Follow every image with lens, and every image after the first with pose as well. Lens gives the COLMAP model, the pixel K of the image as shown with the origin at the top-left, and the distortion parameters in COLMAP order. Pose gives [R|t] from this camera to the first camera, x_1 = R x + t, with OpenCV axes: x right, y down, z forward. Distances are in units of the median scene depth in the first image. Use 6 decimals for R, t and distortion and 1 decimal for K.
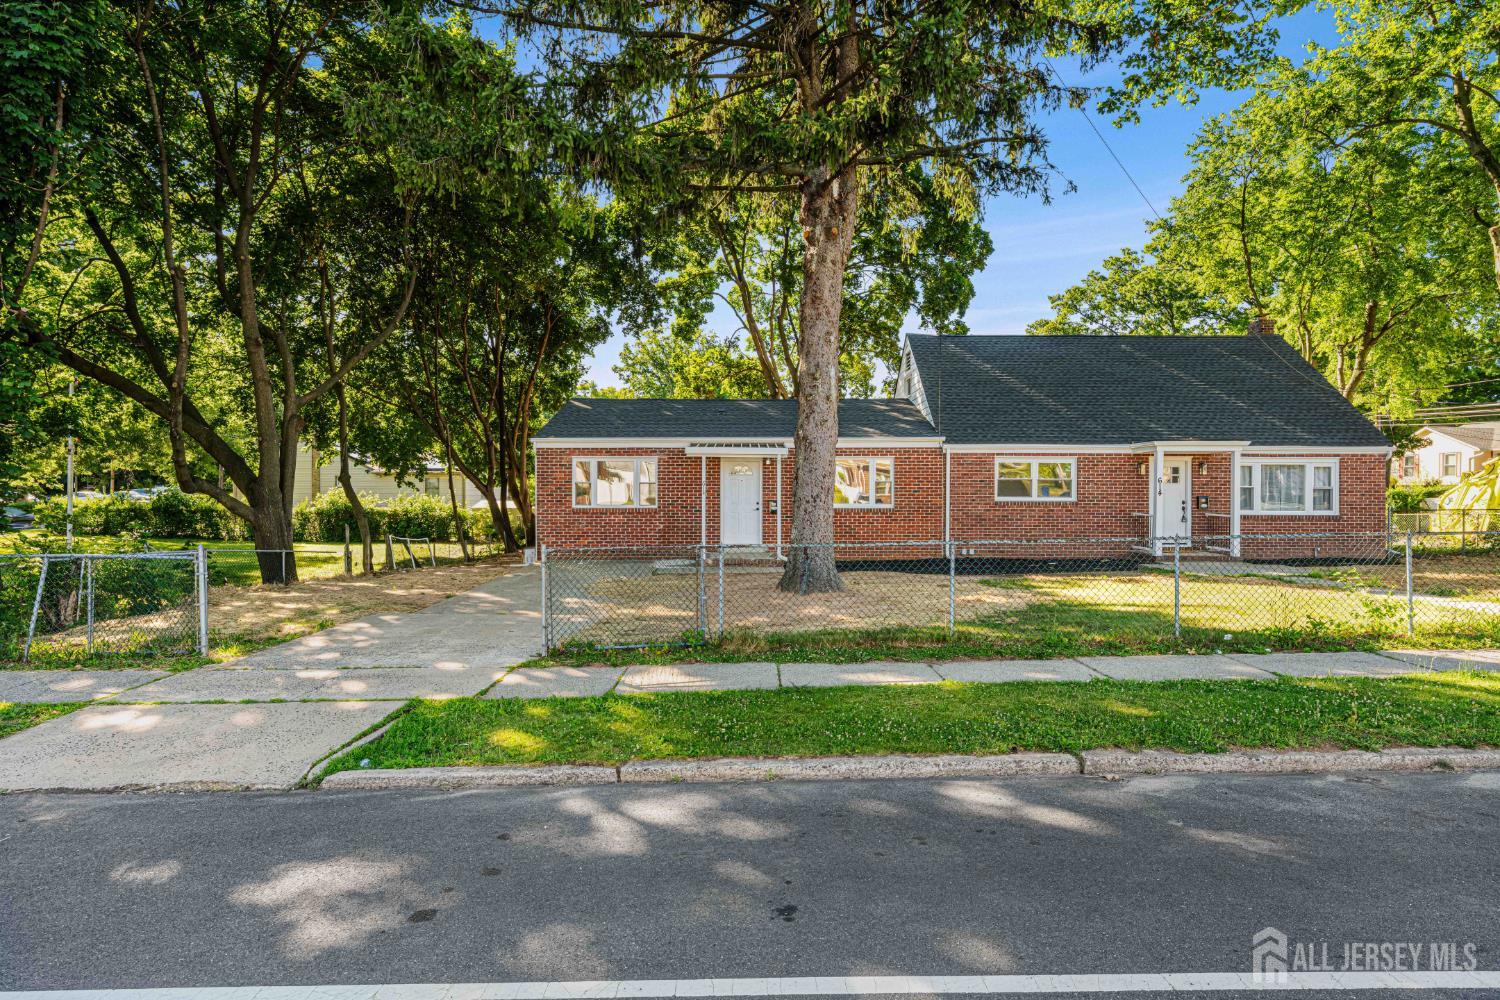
lens RADIAL K [[797.0, 0, 750.0], [0, 797.0, 500.0], [0, 0, 1]] dist [0.001412, -0.000015]
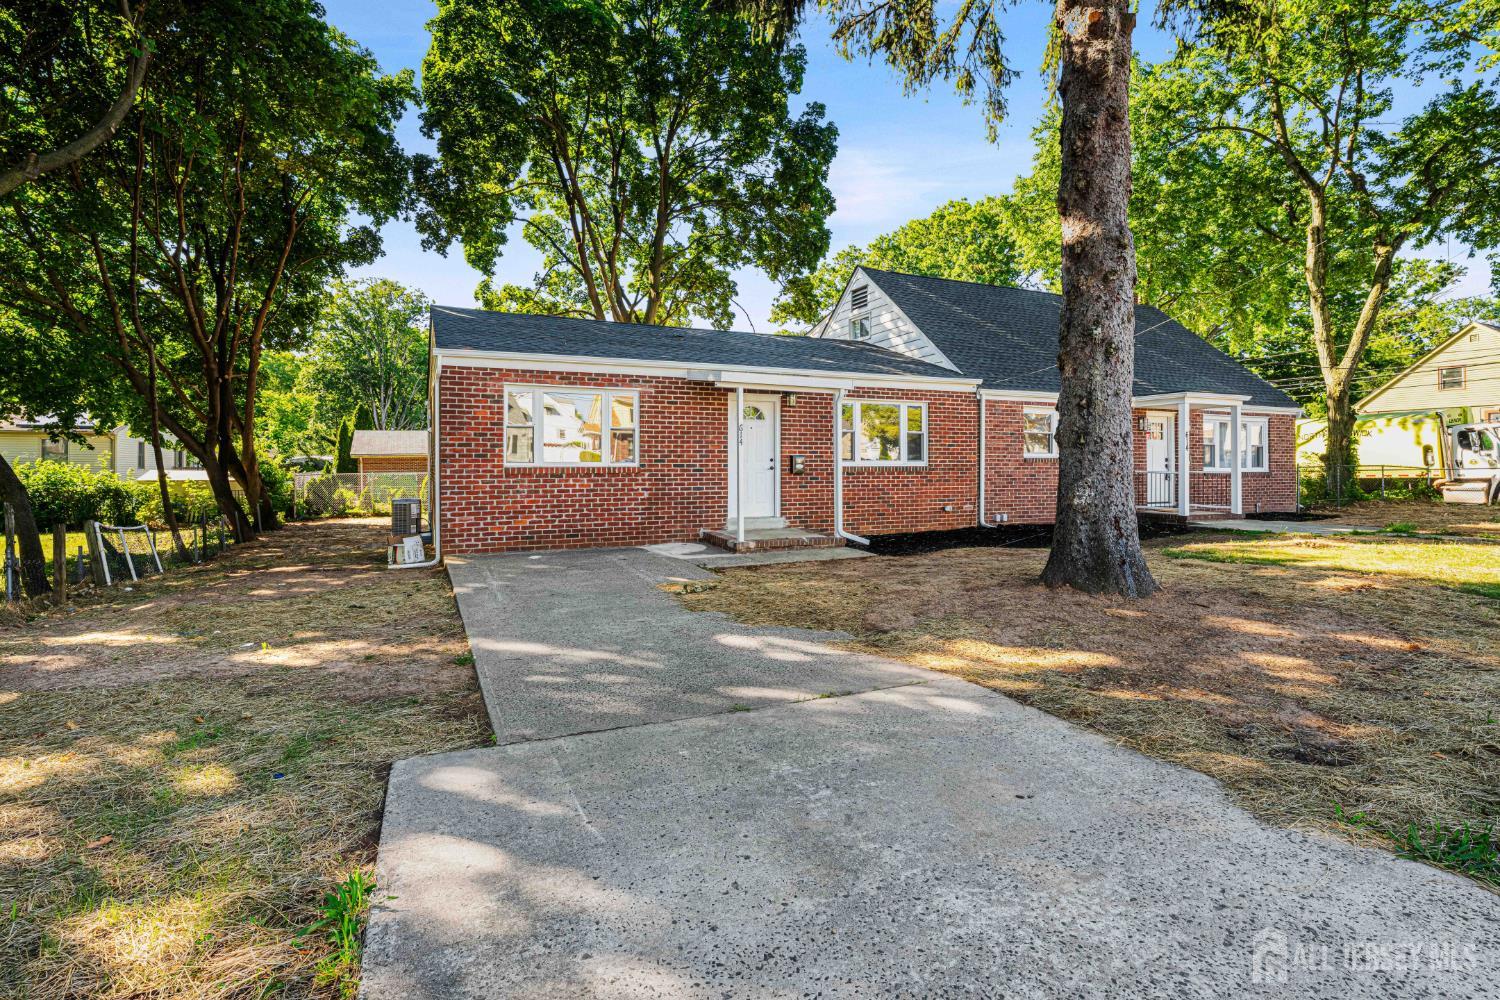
lens RADIAL K [[725.7, 0, 753.4], [0, 725.7, 473.8], [0, 0, 1]] dist [-0.003657, 0.000007]
pose [[0.907208, -0.006620, 0.420630, -0.232225], [0.006324, 0.999978, 0.002098, 0.012447], [-0.420634, 0.000757, 0.907230, 0.337713]]
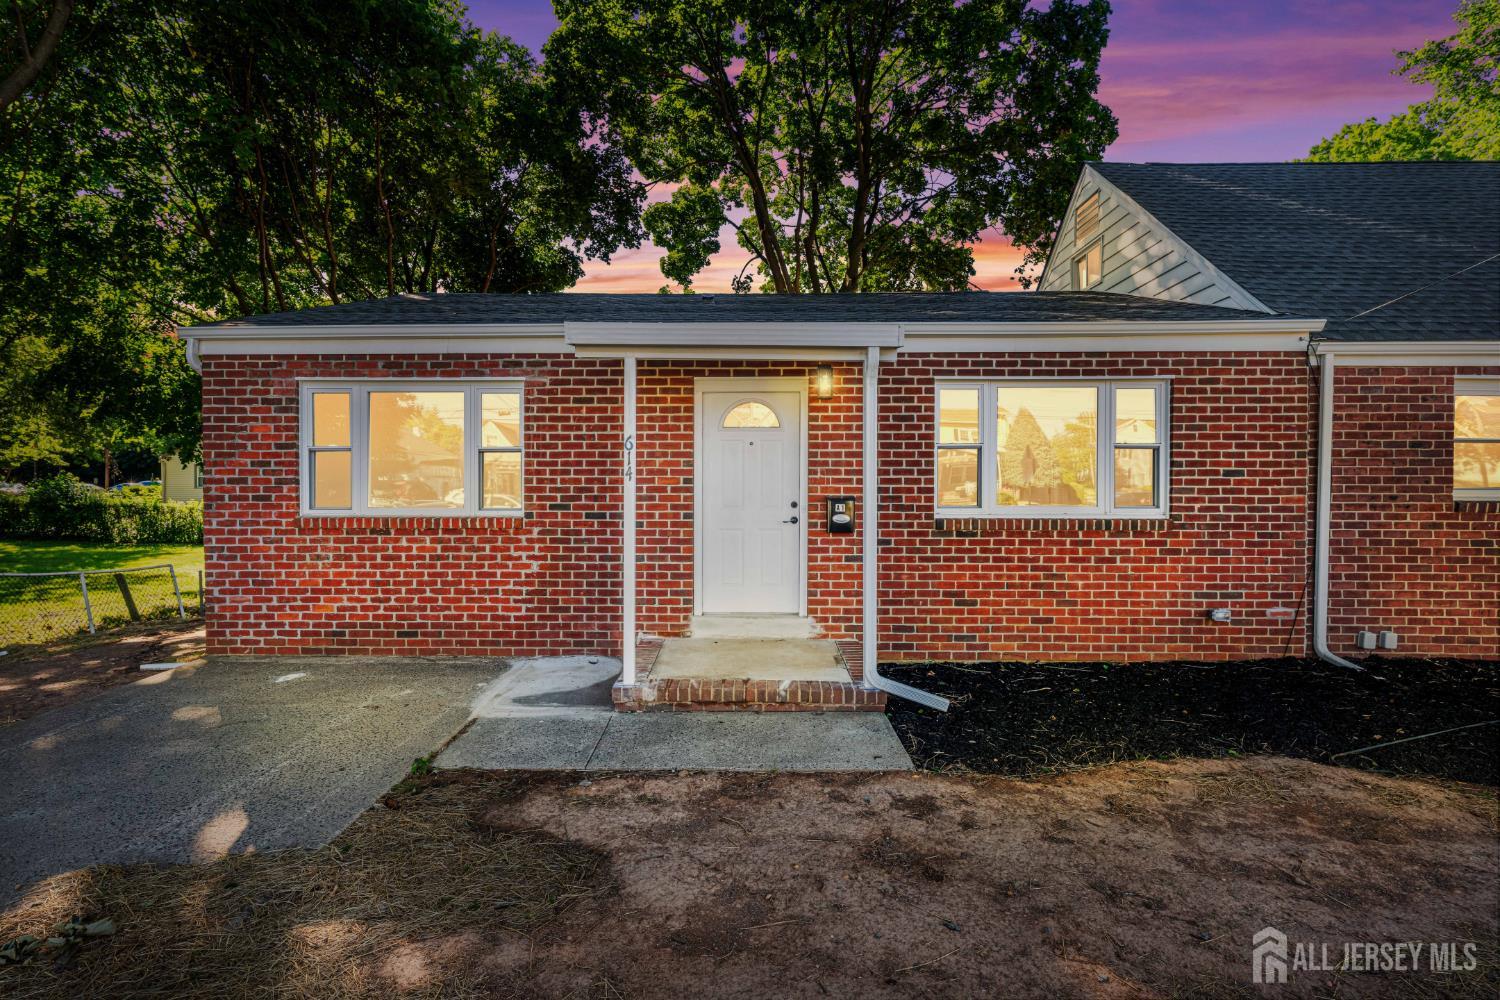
lens RADIAL K [[697.1, 0, 750.0], [0, 697.1, 500.0], [0, 0, 1]] dist [-0.001326, 0.001795]
pose [[0.999840, 0.001876, -0.017764, -0.004669], [-0.001705, 0.999952, 0.009663, -0.001003], [0.017781, -0.009631, 0.999796, 0.552772]]
